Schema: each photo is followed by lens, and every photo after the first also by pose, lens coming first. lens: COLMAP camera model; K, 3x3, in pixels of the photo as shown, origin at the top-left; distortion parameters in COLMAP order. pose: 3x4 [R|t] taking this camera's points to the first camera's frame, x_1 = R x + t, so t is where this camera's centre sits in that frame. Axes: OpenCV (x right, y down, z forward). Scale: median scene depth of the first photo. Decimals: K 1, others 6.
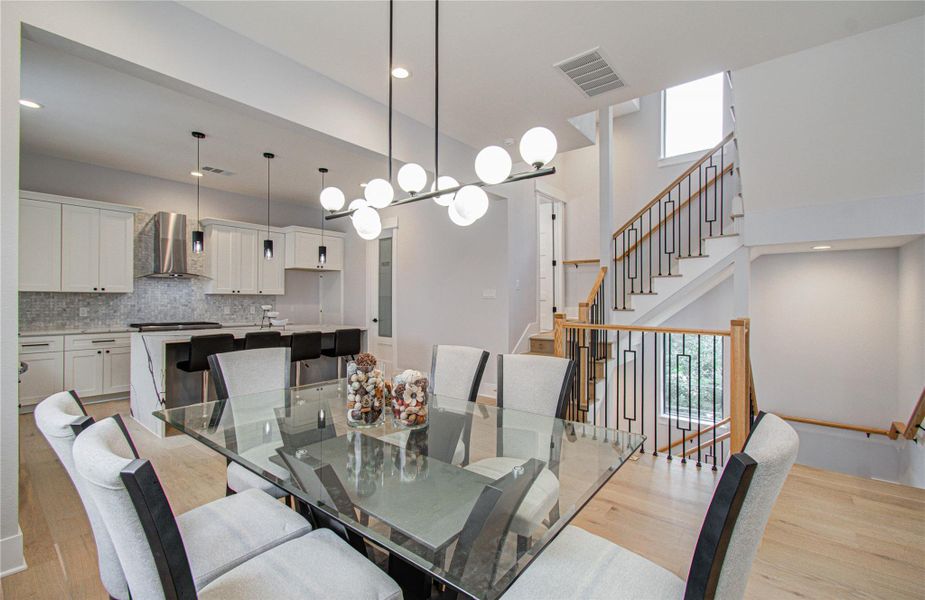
lens RADIAL K [[404.2, 0, 454.6], [0, 404.2, 296.8], [0, 0, 1]] dist [0.012240, 0.000172]
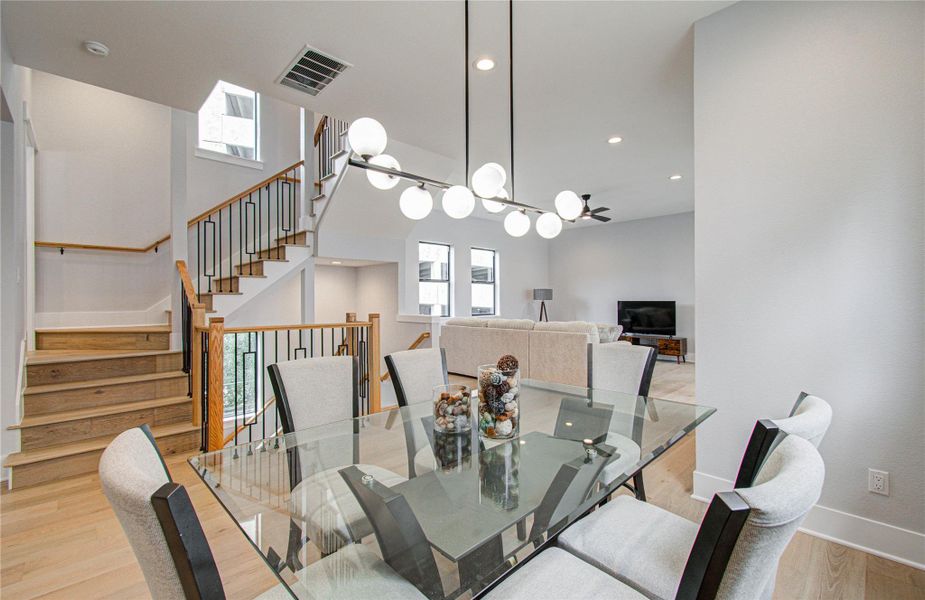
lens RADIAL K [[404.2, 0, 454.6], [0, 404.2, 296.8], [0, 0, 1]] dist [0.012240, 0.000172]
pose [[0.103438, 0.002273, 0.994633, -0.507197], [0.000443, 0.999997, -0.002331, 0.002241], [-0.994636, 0.000681, 0.103437, 0.458648]]
